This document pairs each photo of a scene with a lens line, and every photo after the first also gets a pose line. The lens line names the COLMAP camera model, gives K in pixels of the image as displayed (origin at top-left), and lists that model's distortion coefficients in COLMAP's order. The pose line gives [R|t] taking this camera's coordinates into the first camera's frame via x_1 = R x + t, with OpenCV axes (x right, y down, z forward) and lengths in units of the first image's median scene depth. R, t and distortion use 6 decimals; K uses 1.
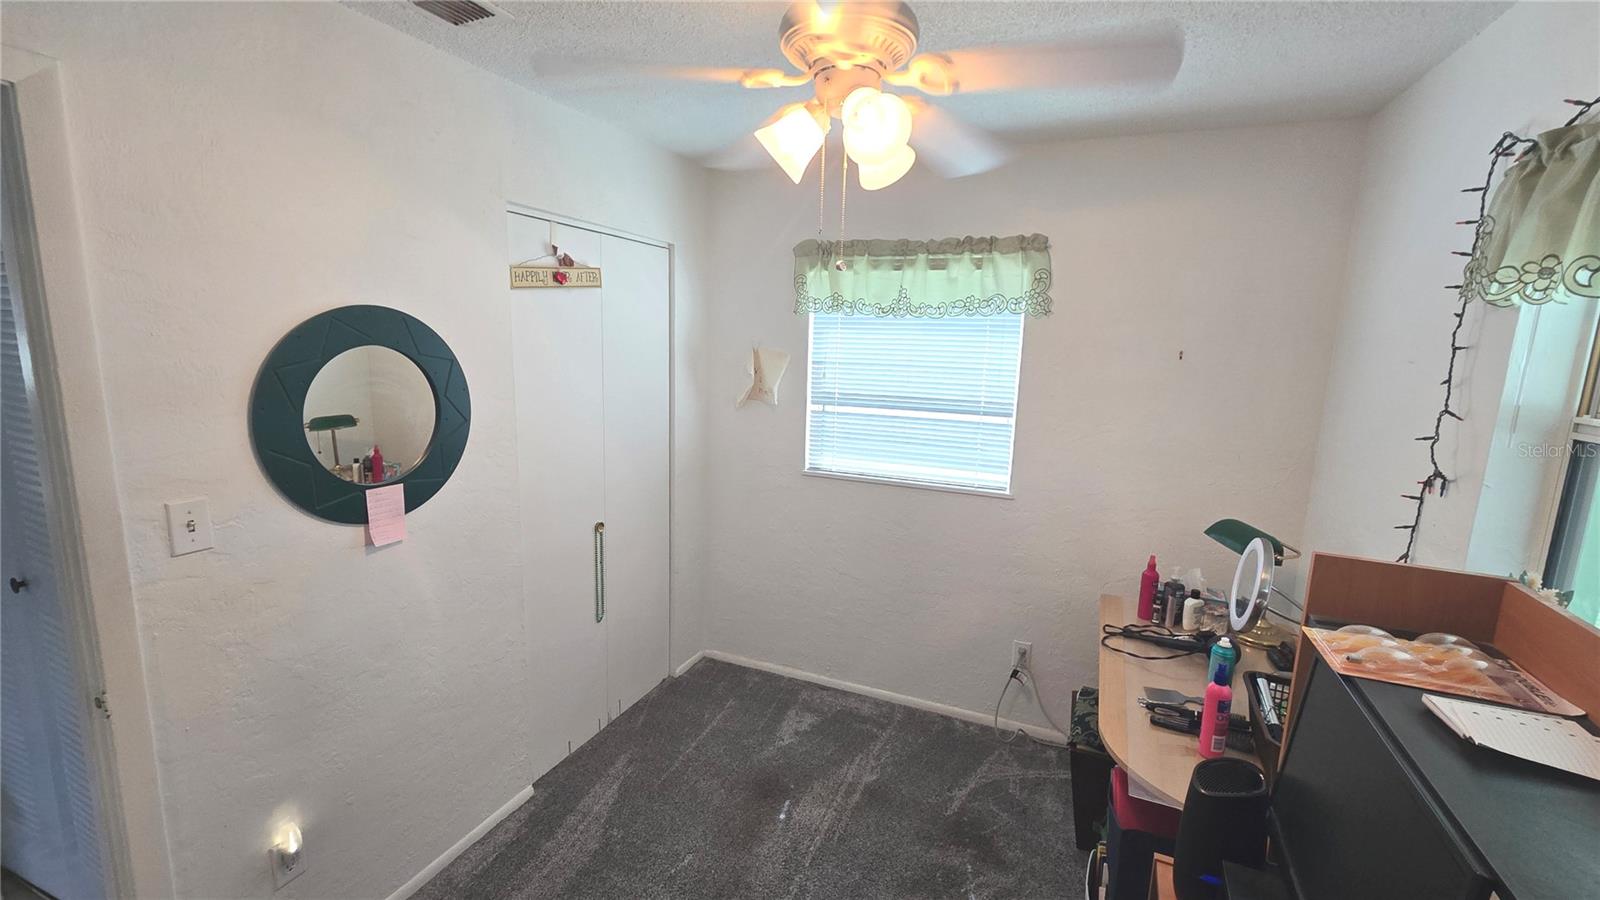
lens RADIAL K [[657.7, 0, 799.8], [0, 657.7, 447.9], [0, 0, 1]] dist [-0.002898, 0.000940]
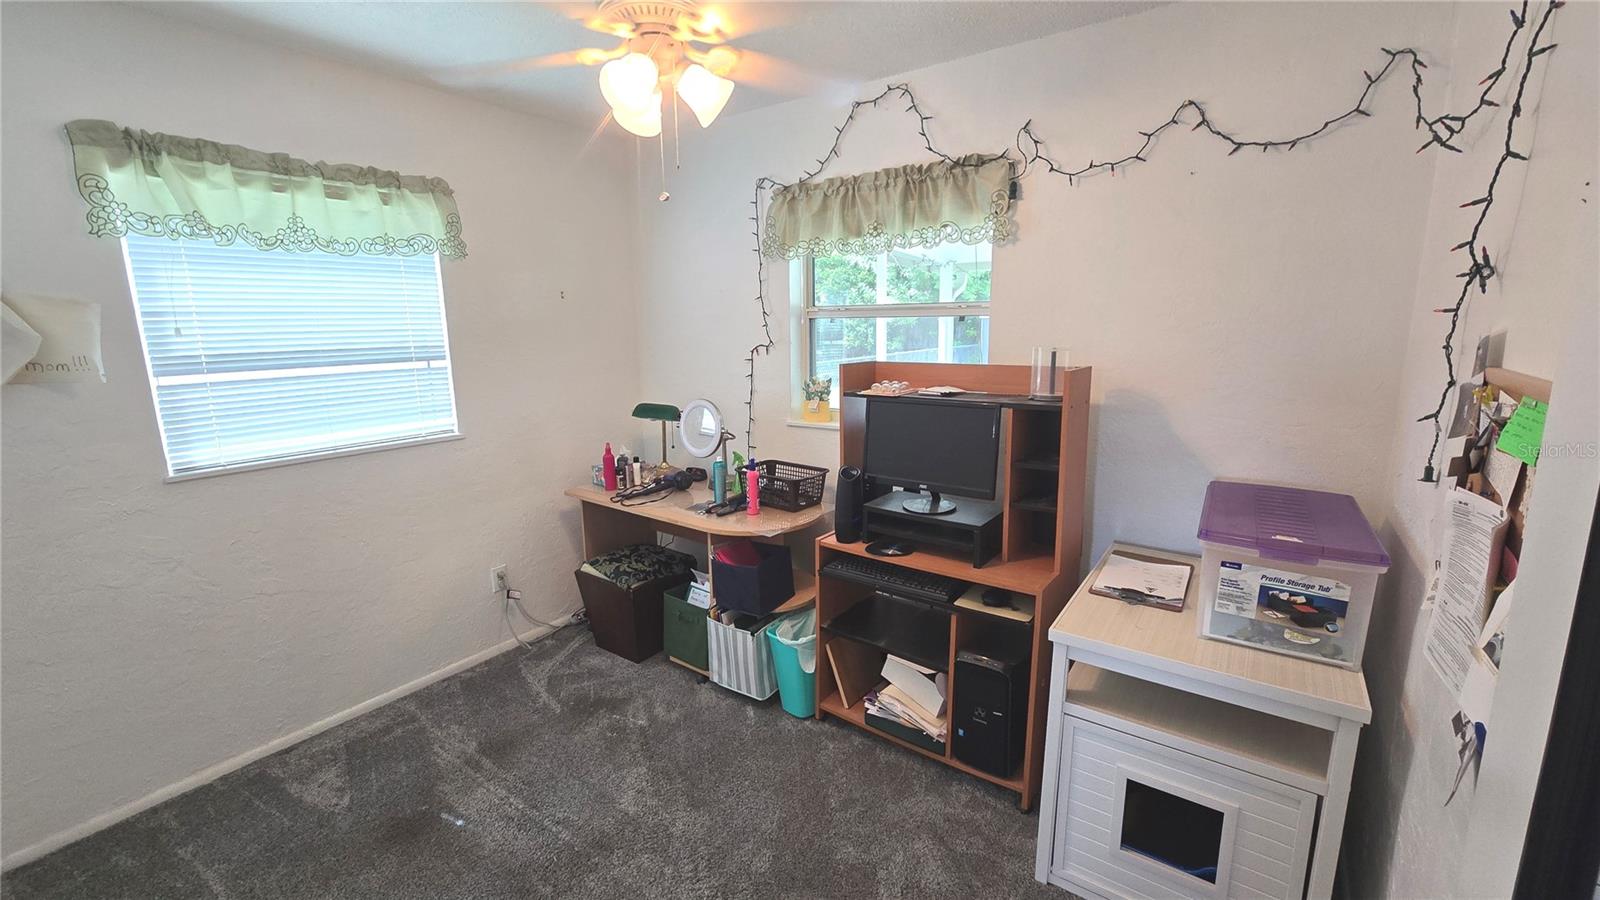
lens RADIAL K [[657.7, 0, 797.6], [0, 657.7, 449.6], [0, 0, 1]] dist [-0.002898, 0.000940]
pose [[0.211562, -0.217884, 0.952768, -0.554207], [0.182480, 0.966498, 0.180505, 0.004430], [-0.960178, 0.135673, 0.244234, 0.242623]]
